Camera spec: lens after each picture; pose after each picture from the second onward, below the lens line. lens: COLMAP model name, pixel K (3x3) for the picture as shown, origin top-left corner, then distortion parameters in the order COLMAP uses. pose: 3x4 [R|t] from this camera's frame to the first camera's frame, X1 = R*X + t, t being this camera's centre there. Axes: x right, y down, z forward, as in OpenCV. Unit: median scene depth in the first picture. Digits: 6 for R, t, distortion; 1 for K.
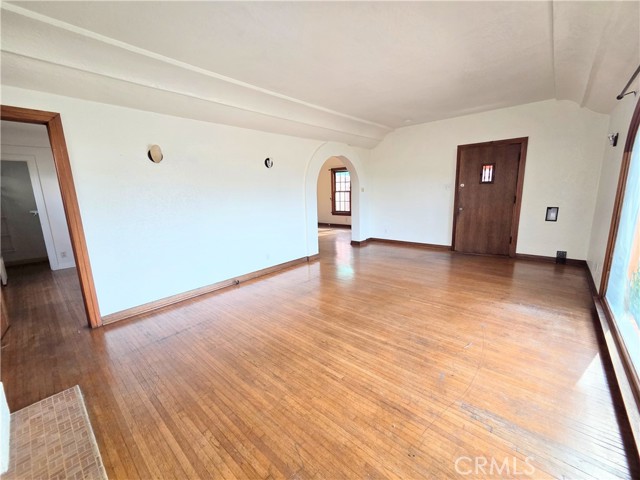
lens RADIAL K [[262.9, 0, 320.0], [0, 262.9, 240.0], [0, 0, 1]] dist [0.005007, 0.000351]
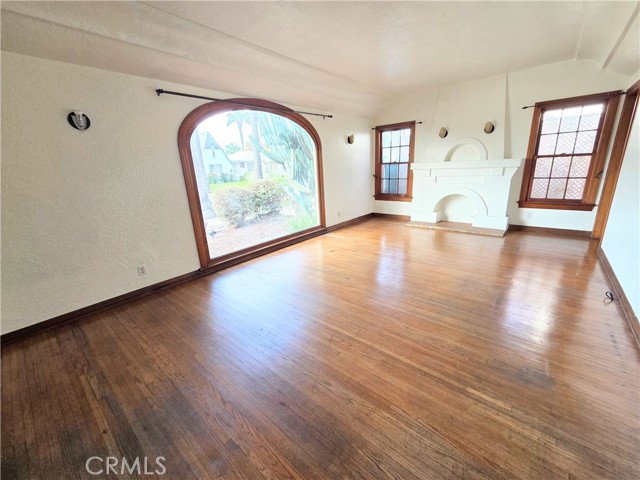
lens RADIAL K [[260.7, 0, 320.0], [0, 260.7, 240.0], [0, 0, 1]] dist [0.006775, 0.000095]
pose [[-0.996602, 0.082300, -0.003191, 0.420345], [0.071929, 0.888573, 0.453061, -0.336649], [0.040122, 0.451292, -0.891474, 1.700811]]
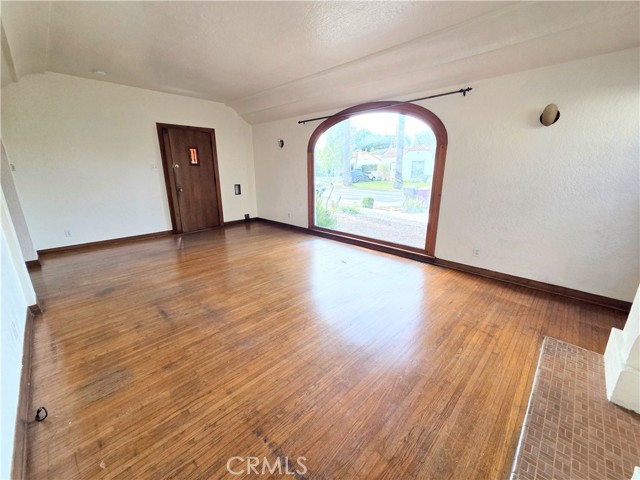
lens RADIAL K [[262.9, 0, 320.0], [0, 262.9, 240.0], [0, 0, 1]] dist [0.005007, 0.000351]
pose [[0.045477, -0.232585, 0.971512, -0.690770], [0.183653, 0.957889, 0.220726, -0.090312], [-0.981939, 0.168383, 0.086277, 0.639343]]
